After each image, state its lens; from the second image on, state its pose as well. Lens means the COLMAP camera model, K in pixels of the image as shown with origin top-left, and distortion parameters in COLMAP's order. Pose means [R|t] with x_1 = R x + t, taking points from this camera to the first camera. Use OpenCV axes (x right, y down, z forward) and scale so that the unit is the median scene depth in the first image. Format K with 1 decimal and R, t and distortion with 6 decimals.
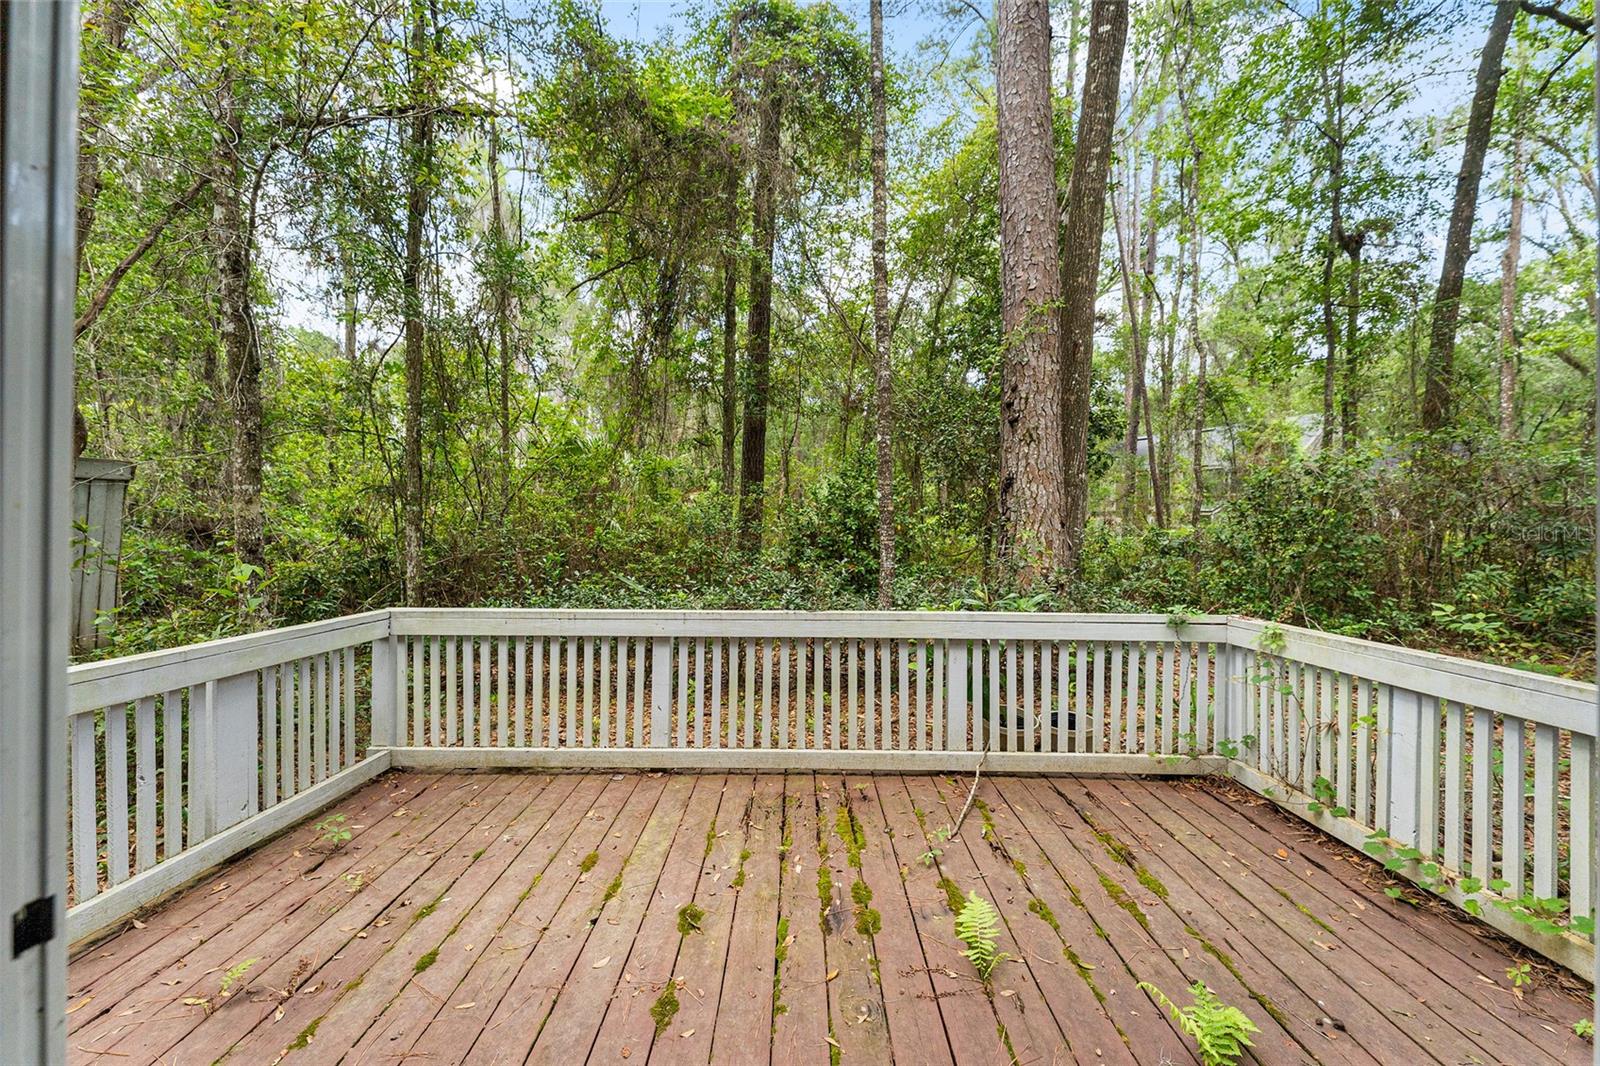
lens RADIAL K [[637.4, 0, 797.2], [0, 637.4, 534.5], [0, 0, 1]] dist [-0.000057, 0.000073]
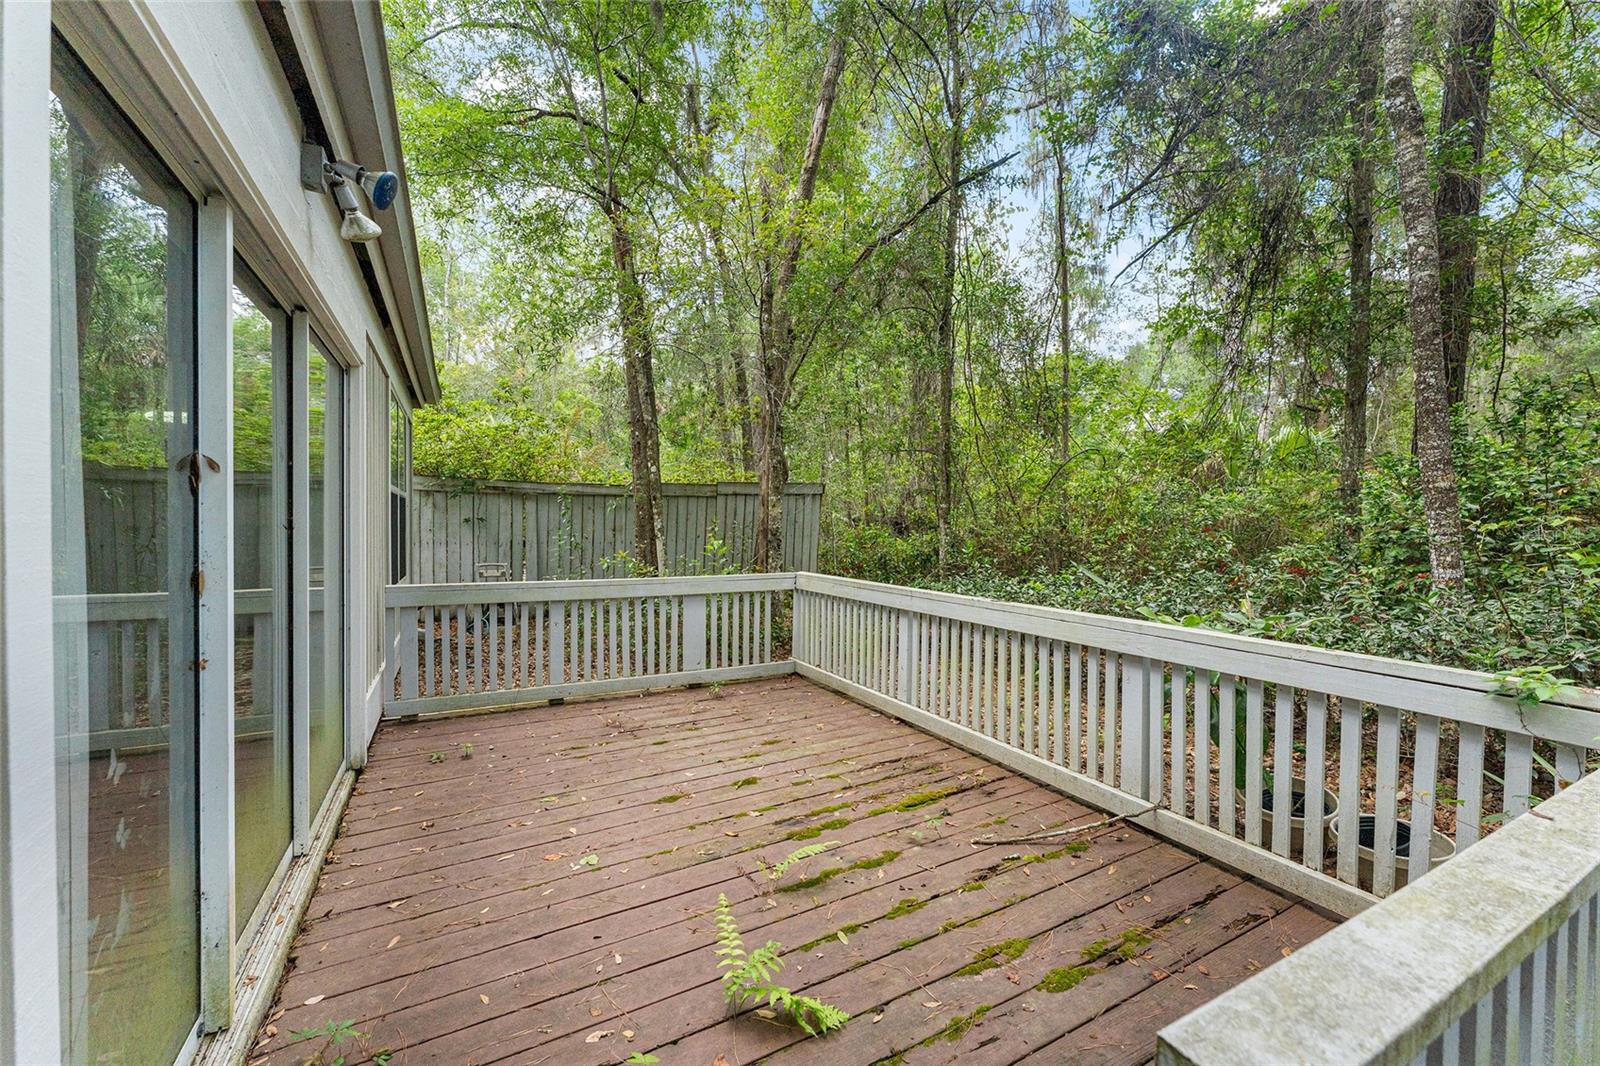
lens RADIAL K [[637.4, 0, 798.3], [0, 637.4, 530.4], [0, 0, 1]] dist [-0.000057, 0.000073]
pose [[0.478543, 0.005845, -0.878045, 0.823086], [-0.006898, 0.999972, 0.002897, 0.012096], [0.878037, 0.004671, 0.478570, 0.277730]]
